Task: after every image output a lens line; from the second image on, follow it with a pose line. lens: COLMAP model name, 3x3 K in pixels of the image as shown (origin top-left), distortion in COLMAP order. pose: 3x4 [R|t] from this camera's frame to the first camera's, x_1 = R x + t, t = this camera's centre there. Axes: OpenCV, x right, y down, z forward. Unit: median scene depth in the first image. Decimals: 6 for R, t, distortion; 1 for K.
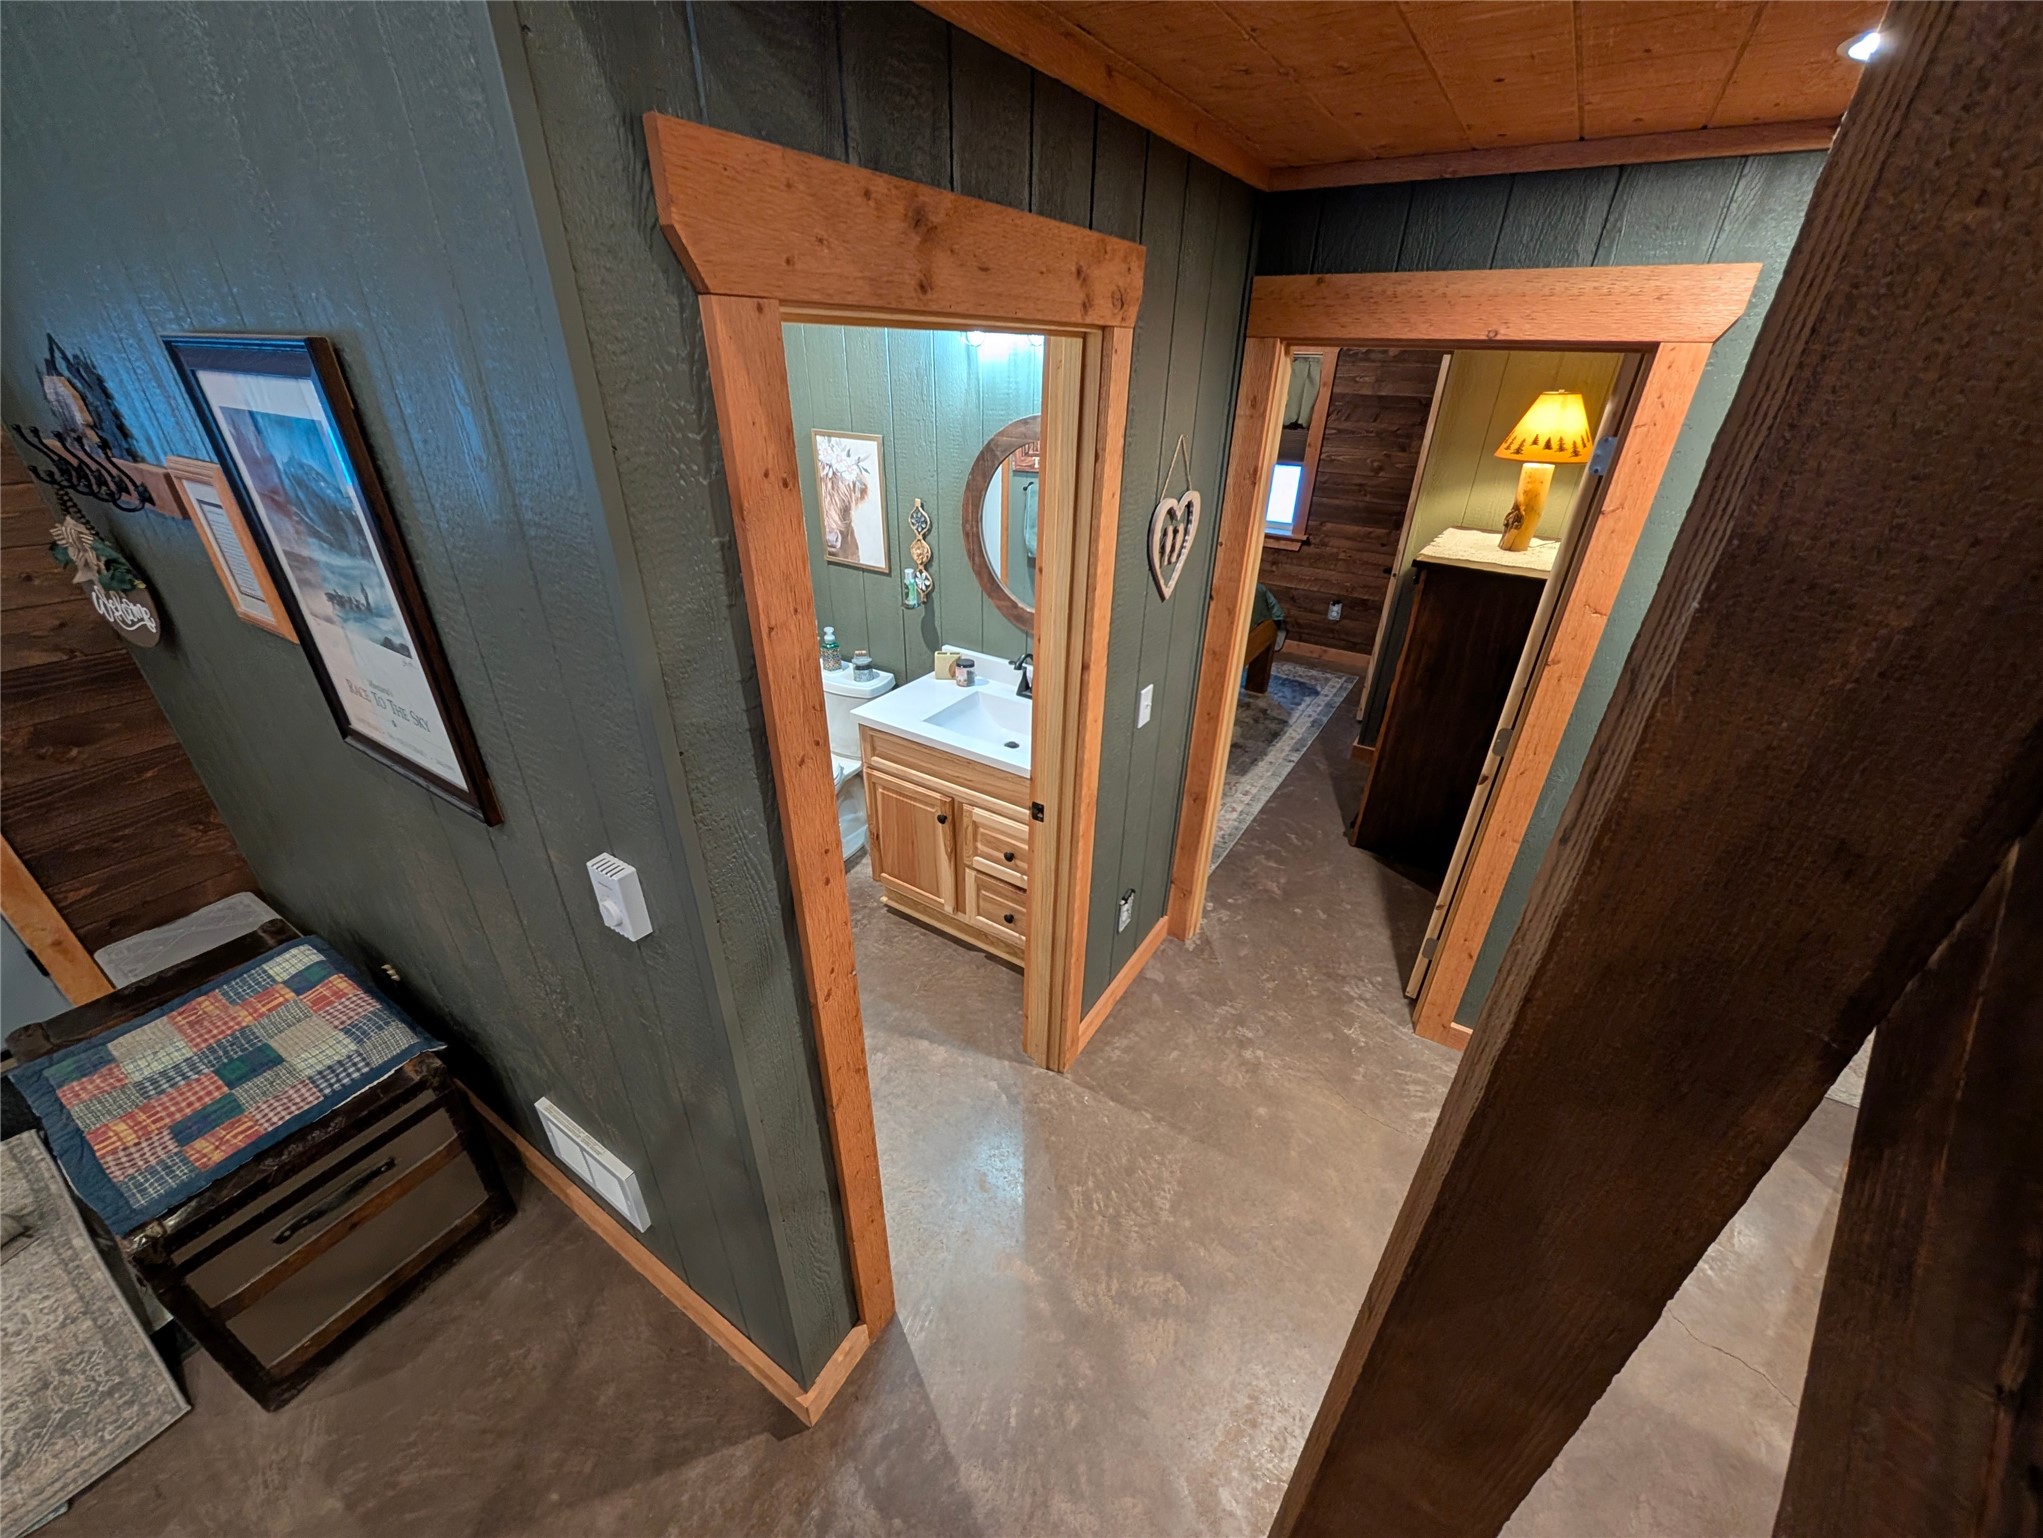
lens RADIAL K [[776.3, 0, 1026.6], [0, 776.3, 771.2], [0, 0, 1]] dist [-0.002978, -0.000112]
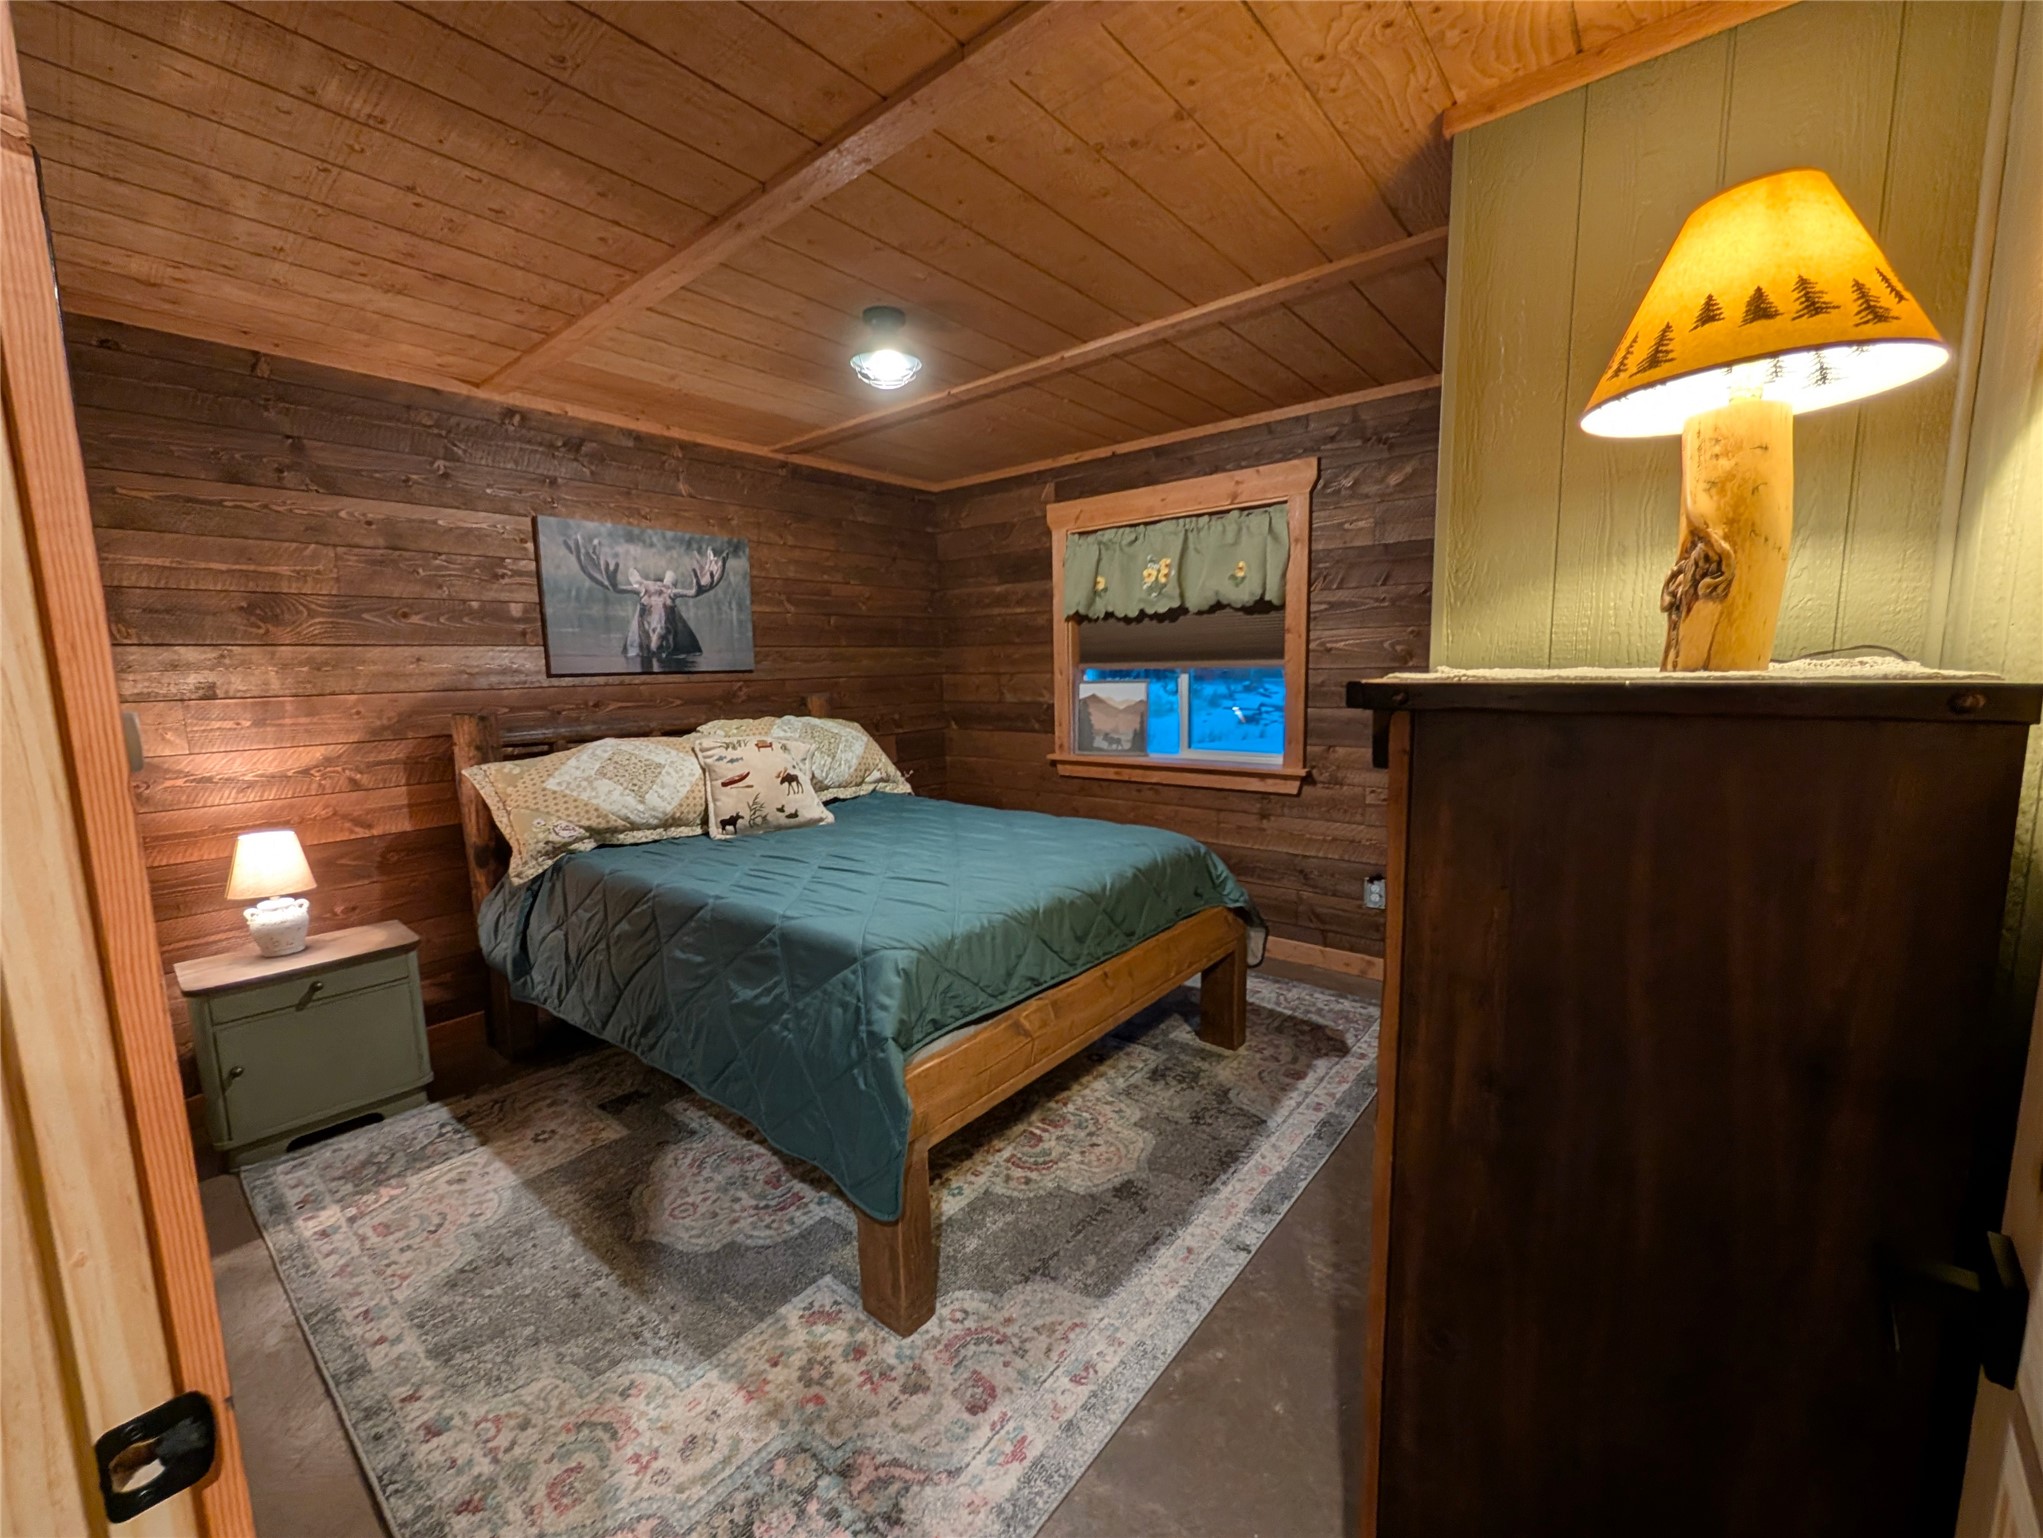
lens RADIAL K [[831.3, 0, 1021.5], [0, 831.3, 769.0], [0, 0, 1]] dist [-0.005016, 0.000051]
pose [[0.992805, -0.024116, -0.117288, 0.238720], [-0.019466, 0.933976, -0.356806, -0.076362], [0.118149, 0.356522, 0.926786, 0.413815]]
